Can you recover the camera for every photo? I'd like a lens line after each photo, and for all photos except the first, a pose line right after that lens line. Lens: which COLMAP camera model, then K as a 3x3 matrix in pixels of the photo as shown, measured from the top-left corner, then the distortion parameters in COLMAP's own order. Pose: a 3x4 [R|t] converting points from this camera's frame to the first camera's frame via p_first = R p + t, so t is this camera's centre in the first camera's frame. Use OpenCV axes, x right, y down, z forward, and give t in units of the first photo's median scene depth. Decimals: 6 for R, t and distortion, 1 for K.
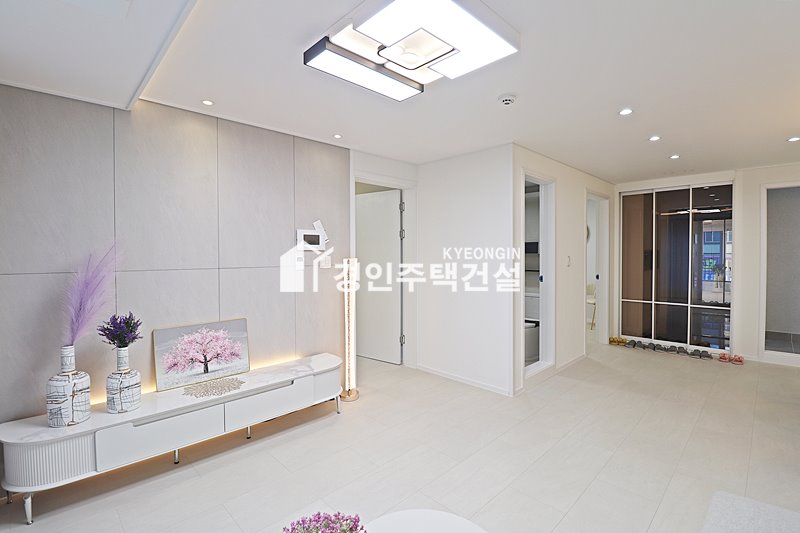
lens RADIAL K [[368.6, 0, 401.2], [0, 368.6, 260.5], [0, 0, 1]] dist [-0.009308, -0.010142]
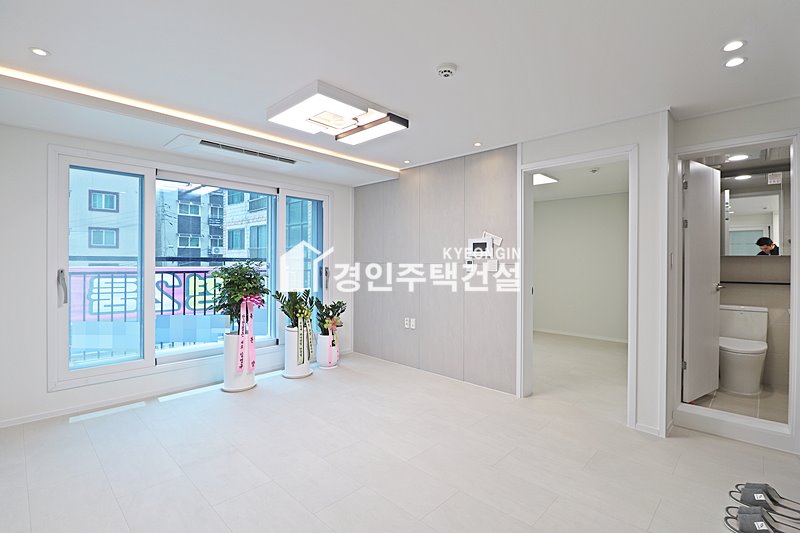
lens RADIAL K [[368.6, 0, 406.3], [0, 368.6, 259.1], [0, 0, 1]] dist [-0.009308, -0.010142]
pose [[0.056640, 0.003324, -0.998389, 1.055460], [-0.020711, 0.999783, 0.002154, 0.011193], [0.998180, 0.020555, 0.056697, 0.791098]]
